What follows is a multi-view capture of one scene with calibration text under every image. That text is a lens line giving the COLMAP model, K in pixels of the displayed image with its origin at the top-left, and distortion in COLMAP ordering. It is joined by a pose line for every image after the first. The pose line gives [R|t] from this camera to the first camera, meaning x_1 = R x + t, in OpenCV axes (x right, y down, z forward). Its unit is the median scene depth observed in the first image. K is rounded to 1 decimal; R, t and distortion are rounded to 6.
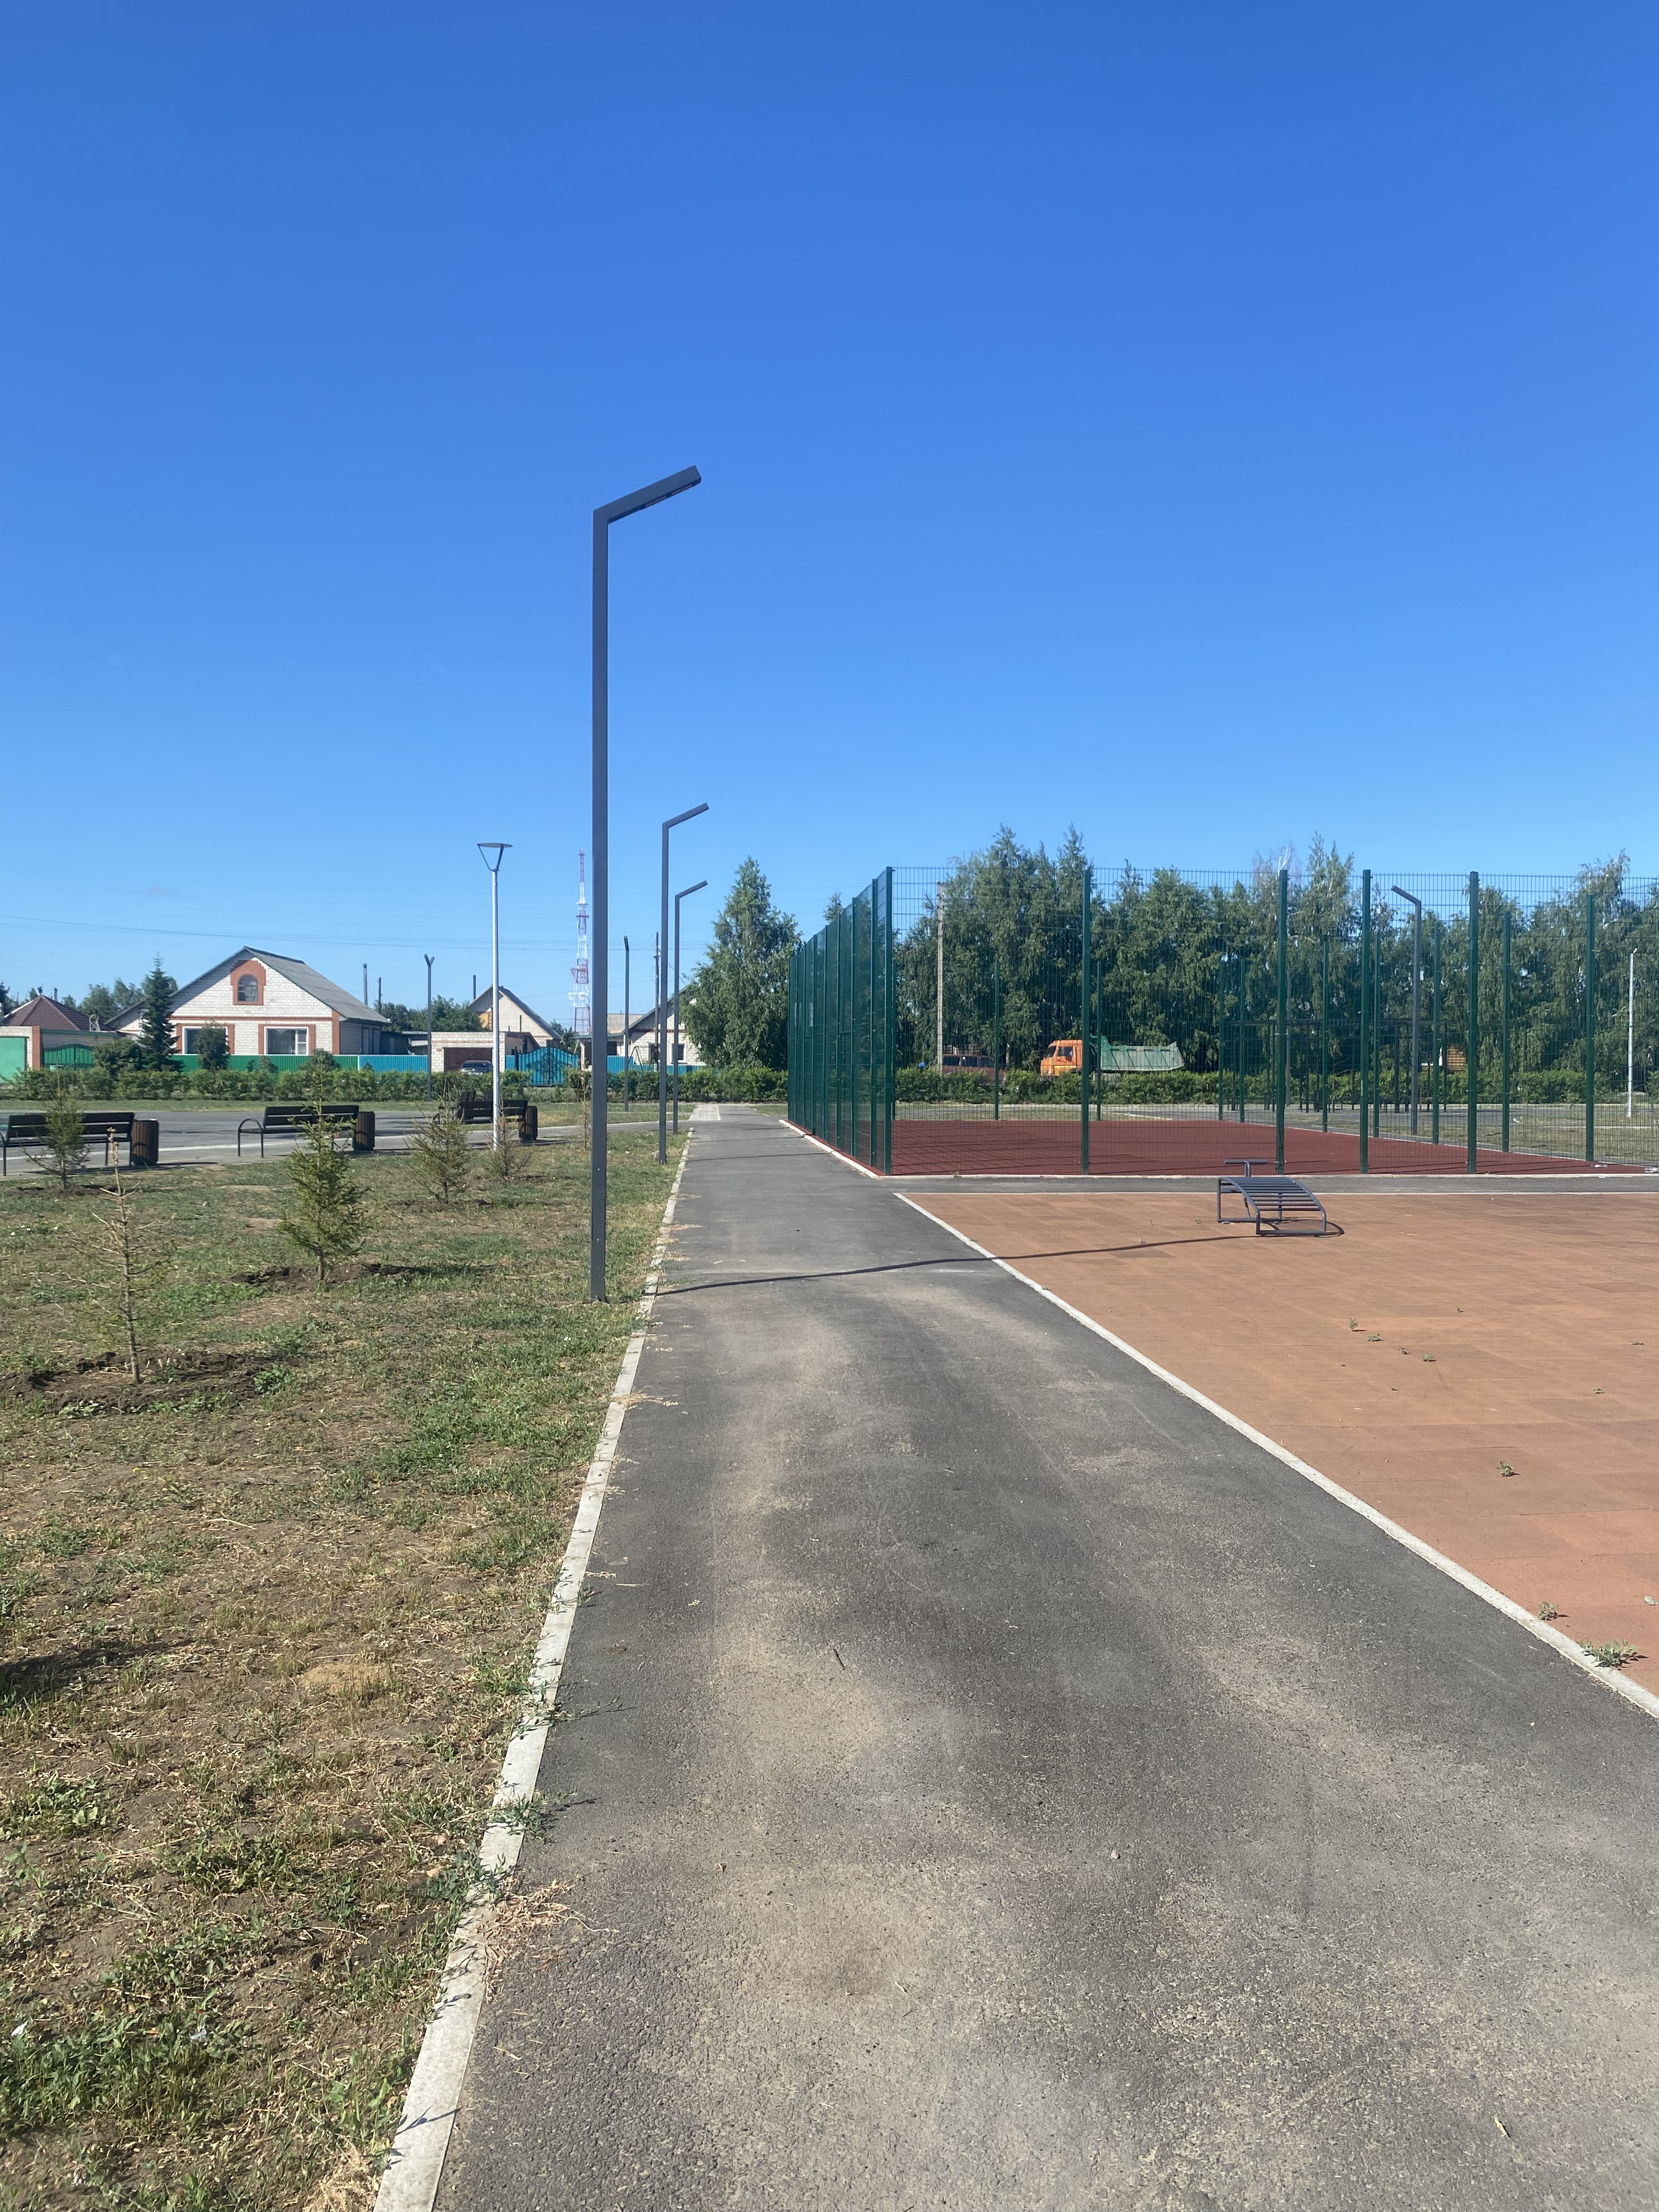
lens RADIAL K [[1674.3, 0, 855.1], [0, 1674.3, 1099.7], [0, 0, 1]] dist [0.156437, -0.425830]
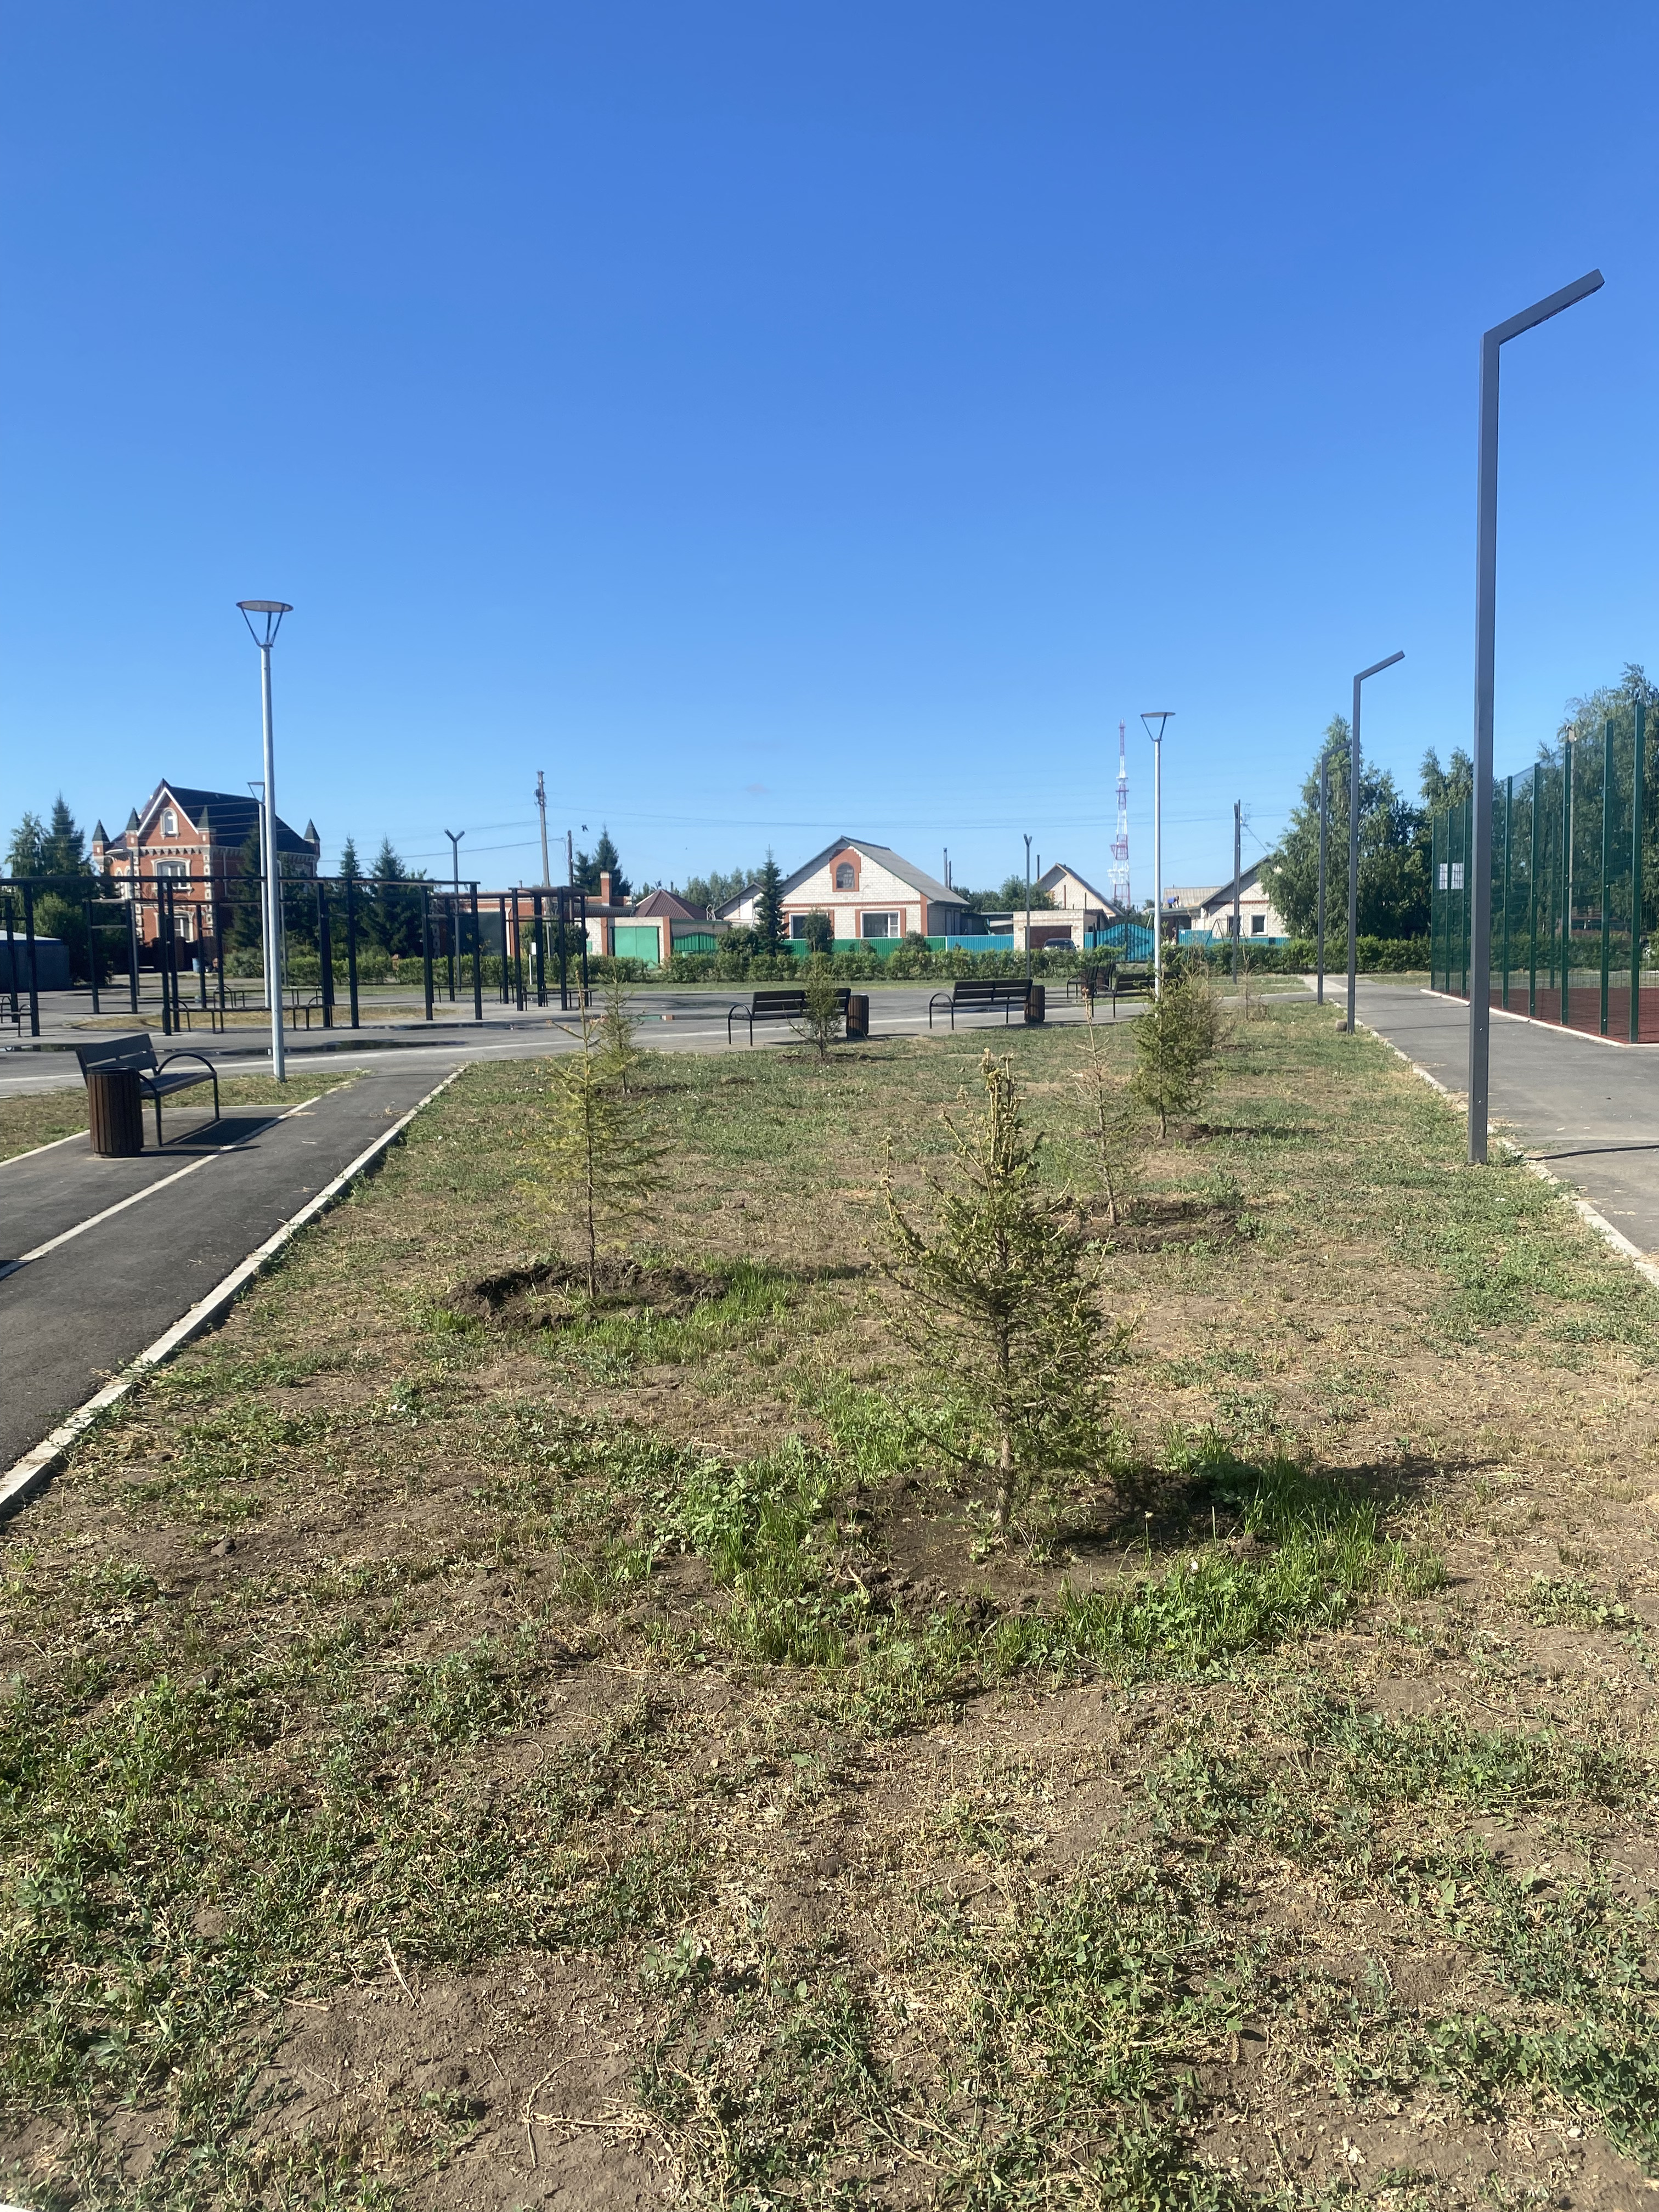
lens RADIAL K [[1674.3, 0, 855.1], [0, 1674.3, 1099.7], [0, 0, 1]] dist [0.156437, -0.425830]
pose [[0.950219, 0.006235, -0.311520, -0.074444], [0.016364, 0.997421, 0.069878, 0.003195], [0.311152, -0.071497, 0.947667, -0.015768]]
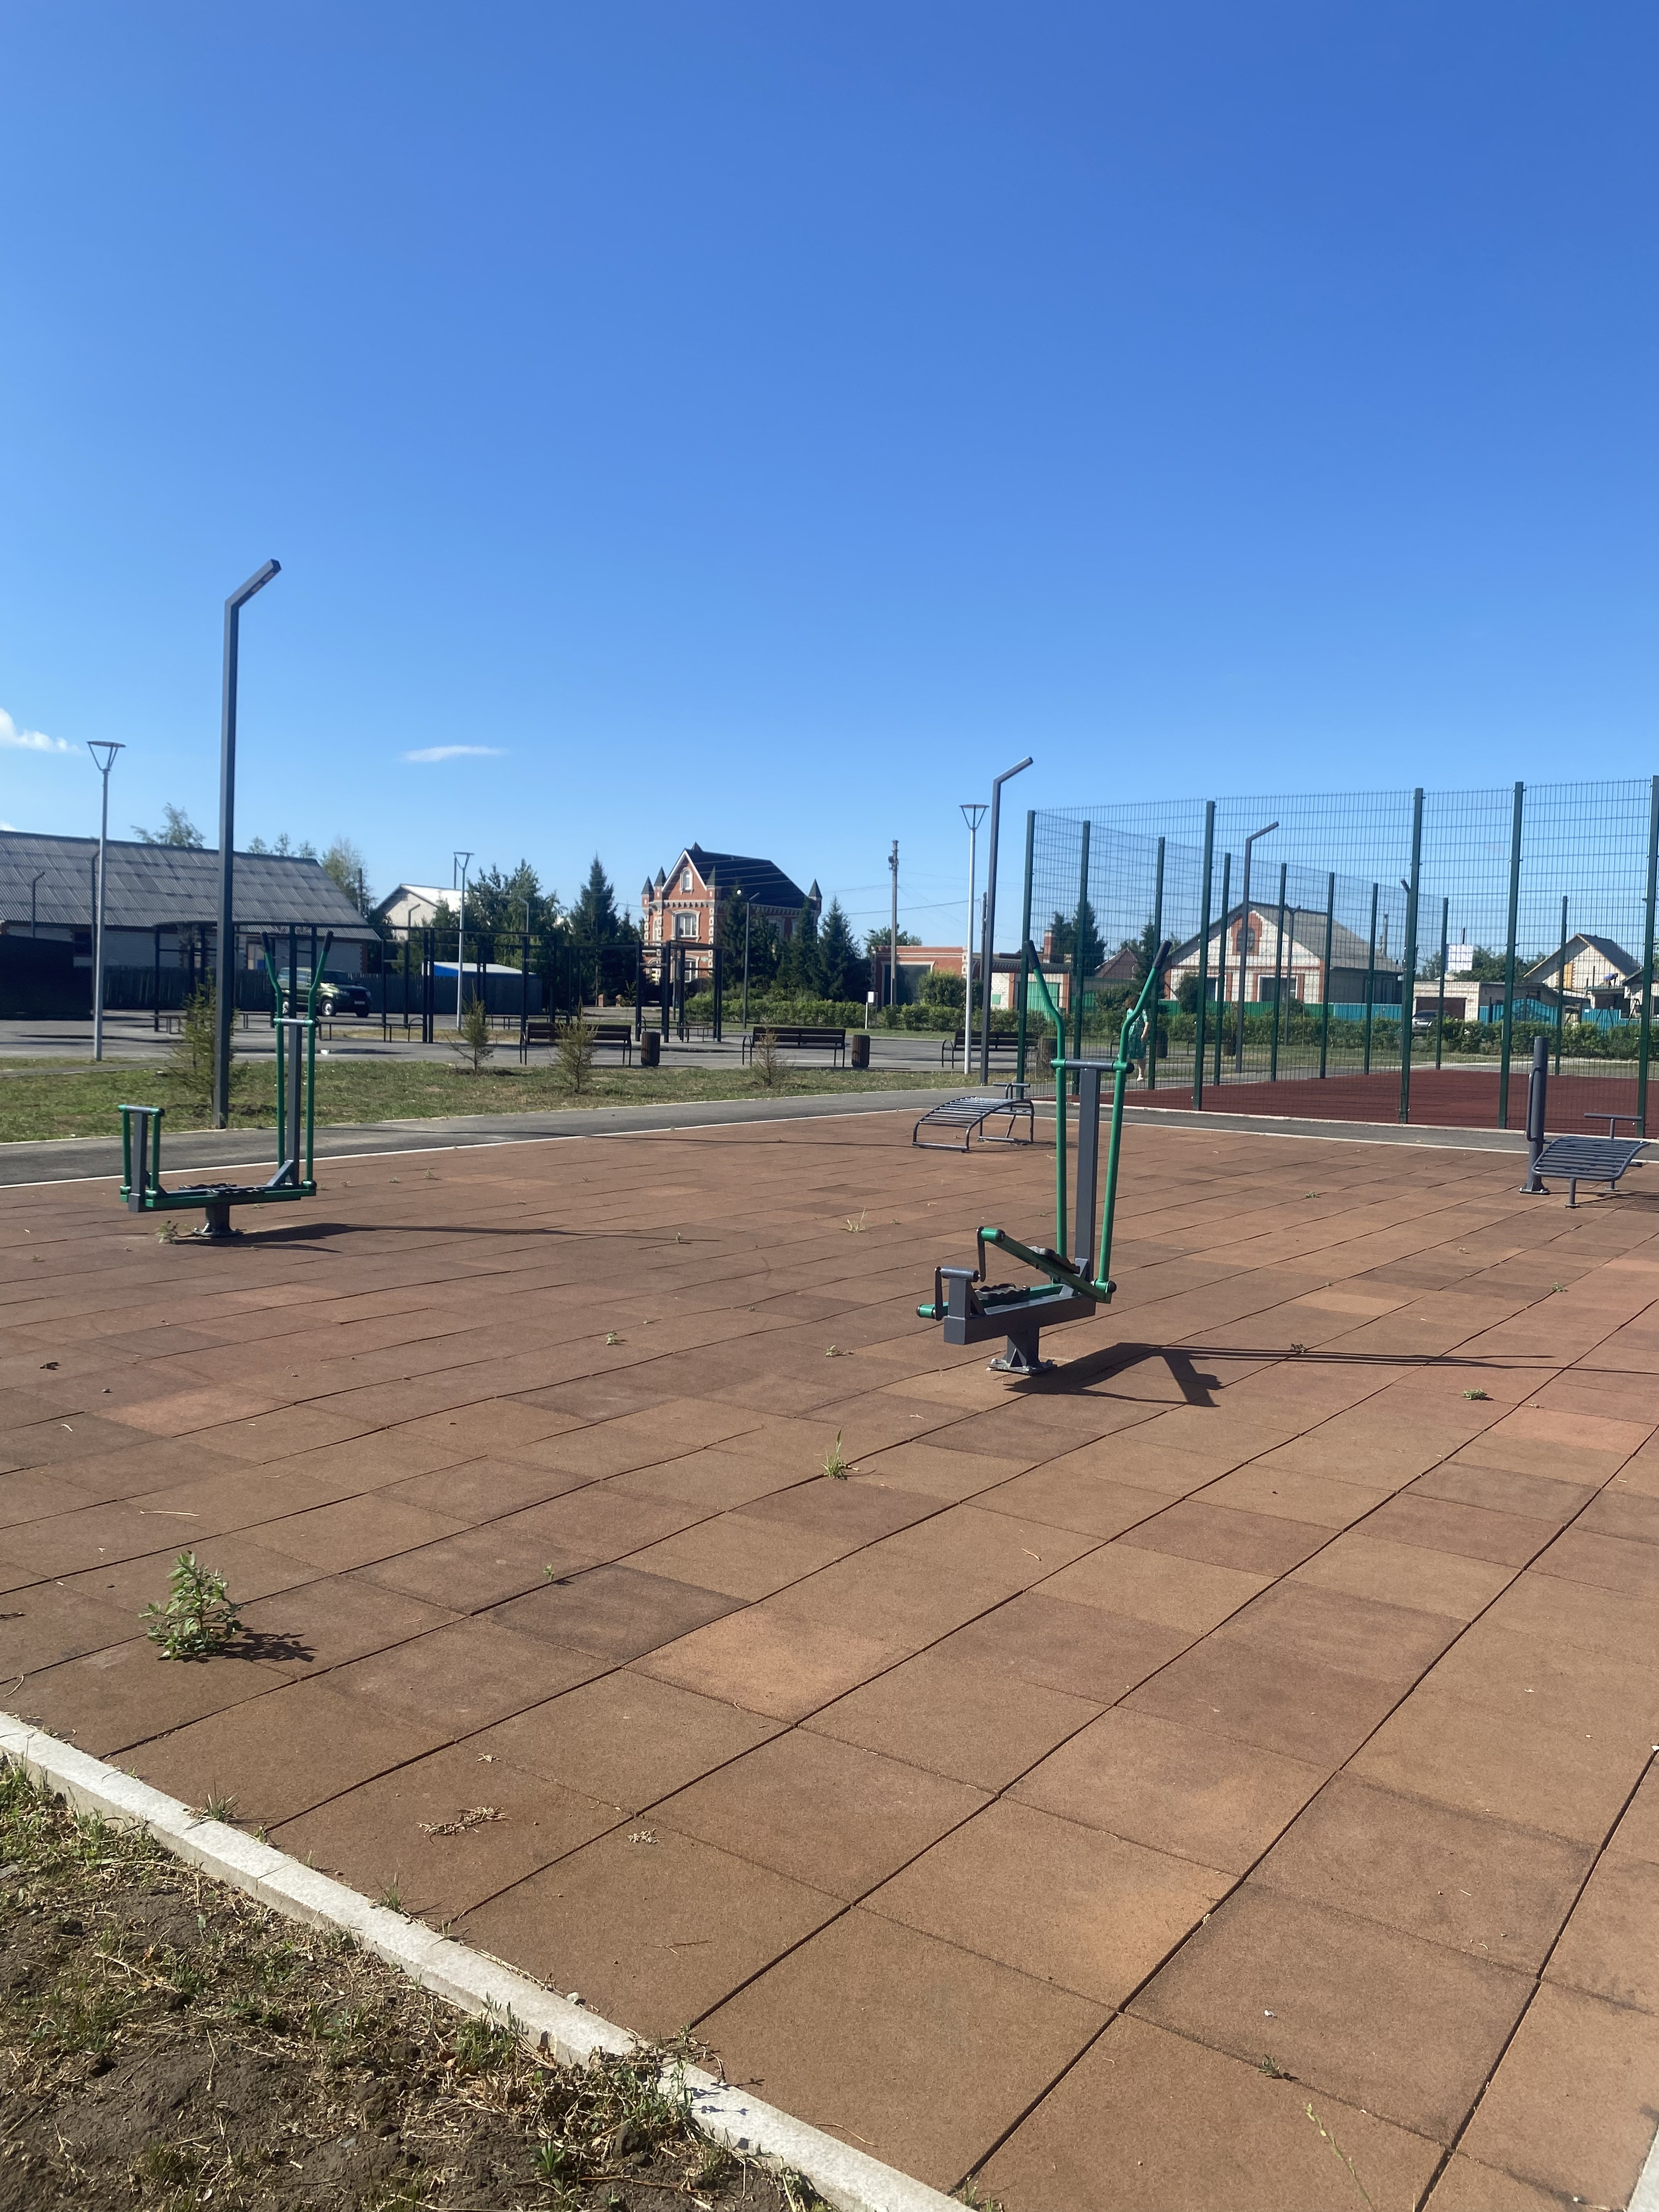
lens RADIAL K [[1673.1, 0, 829.5], [0, 1673.1, 1106.0], [0, 0, 1]] dist [0.102714, -0.077657]
pose [[0.749143, 0.057952, -0.659868, 0.485753], [-0.037457, 0.998278, 0.045147, 0.003984], [0.661348, -0.009105, 0.750024, 0.082693]]
